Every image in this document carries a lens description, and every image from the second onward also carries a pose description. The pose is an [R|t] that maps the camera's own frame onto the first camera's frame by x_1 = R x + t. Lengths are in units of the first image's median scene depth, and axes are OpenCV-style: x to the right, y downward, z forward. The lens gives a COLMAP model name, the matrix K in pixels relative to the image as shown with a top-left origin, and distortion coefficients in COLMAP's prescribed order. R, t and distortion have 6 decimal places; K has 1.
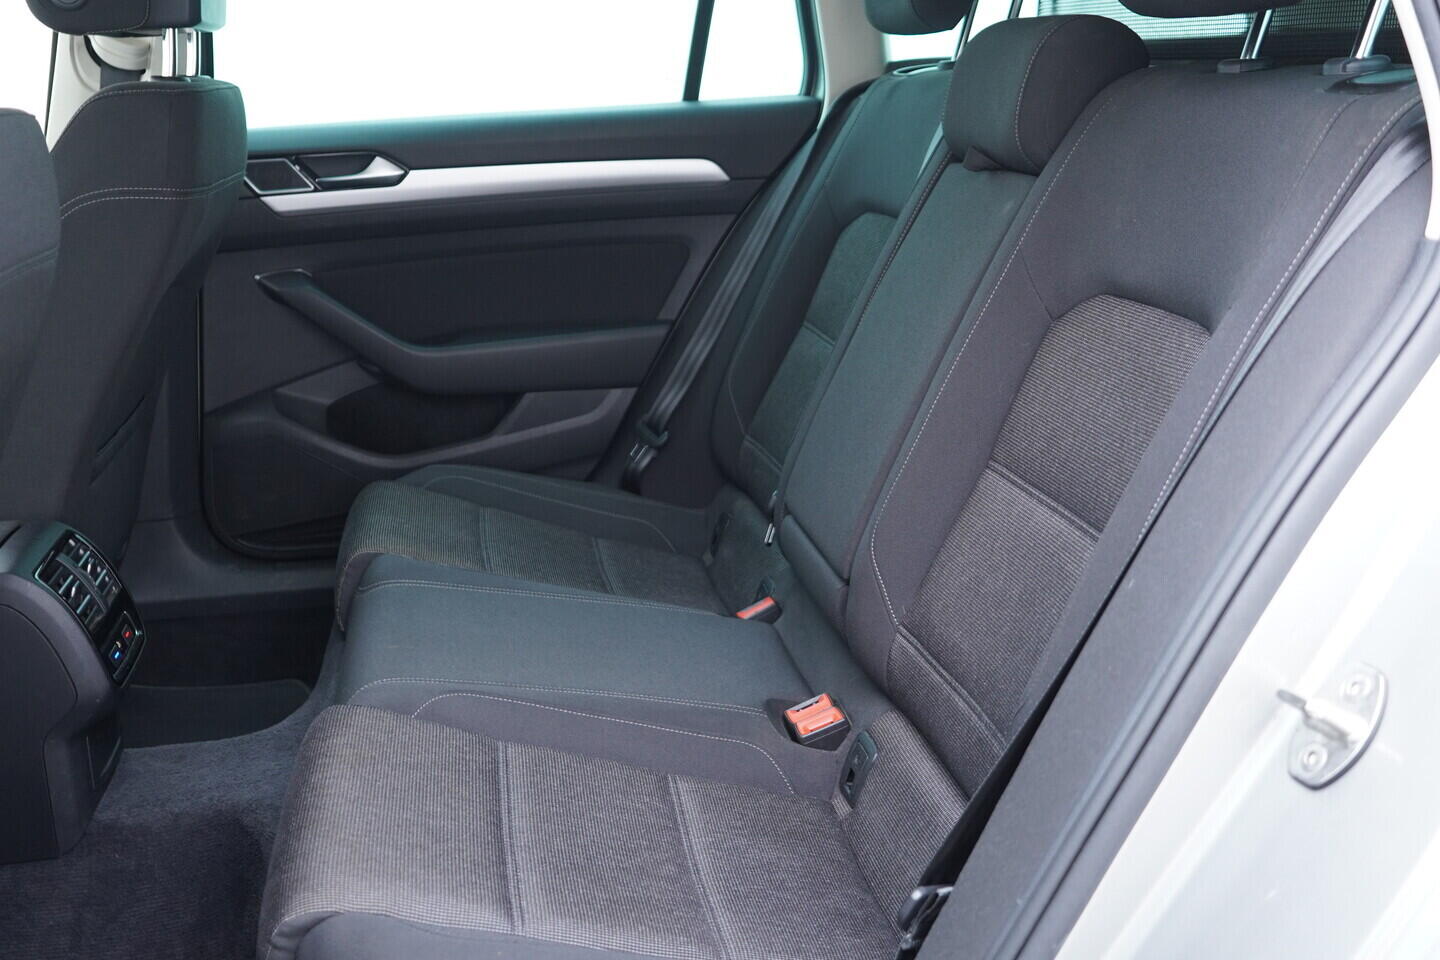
lens RADIAL K [[1491.0, 0, 720.8], [0, 1491.0, 477.9], [0, 0, 1]] dist [-0.003478, 0.017088]
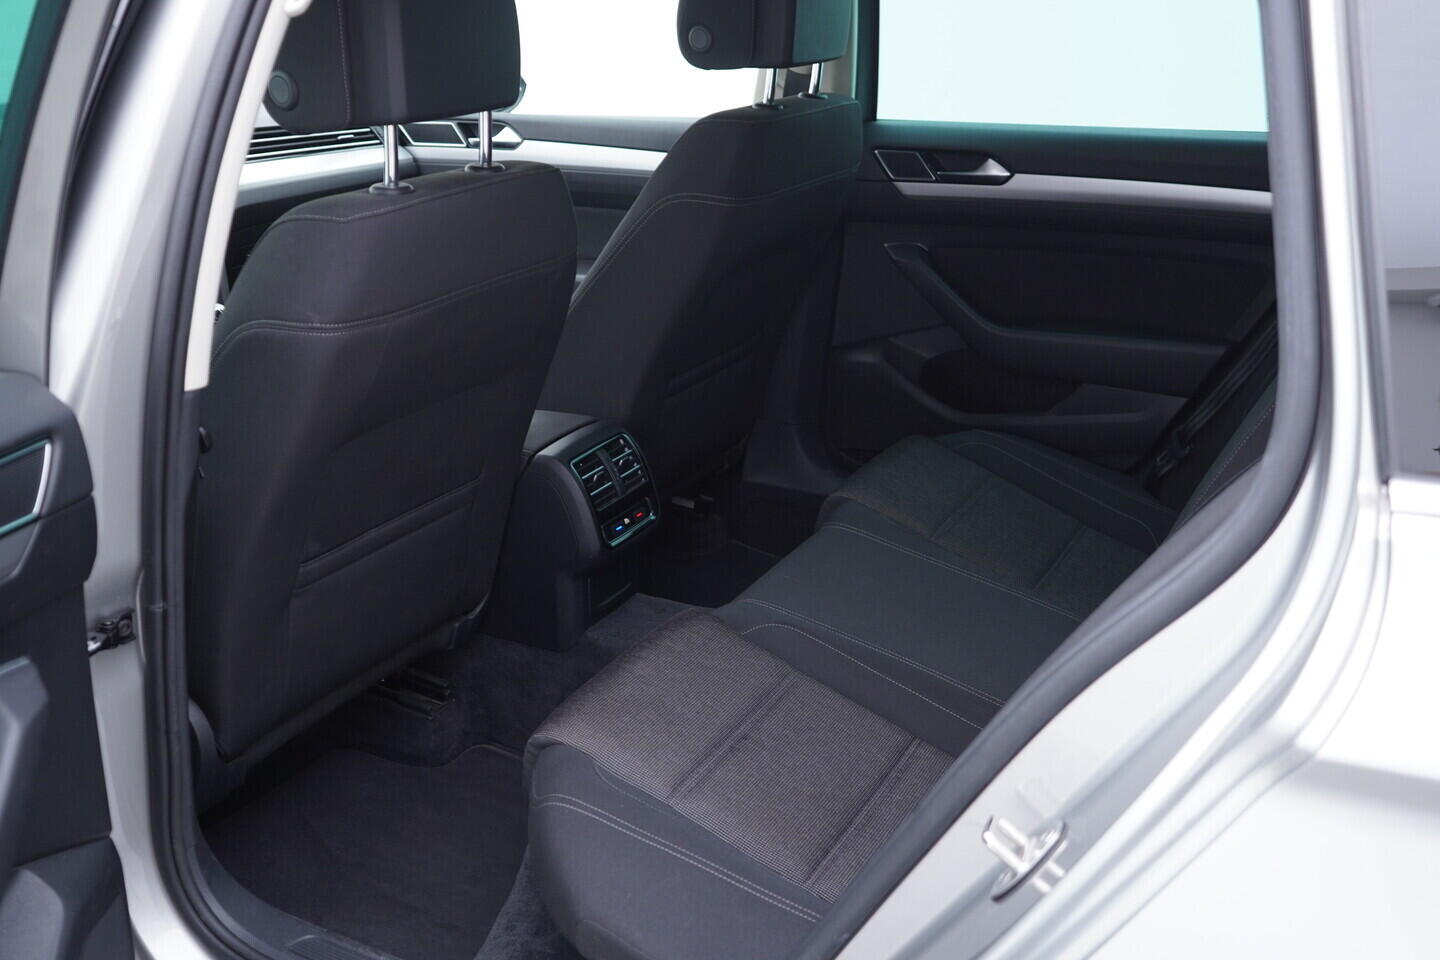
lens RADIAL K [[1491.0, 0, 720.8], [0, 1491.0, 477.9], [0, 0, 1]] dist [-0.003478, 0.017088]
pose [[0.794587, 0.238127, -0.558504, 0.305103], [-0.190334, 0.971205, 0.143299, -0.100665], [0.576545, -0.007561, 0.817030, -0.063792]]
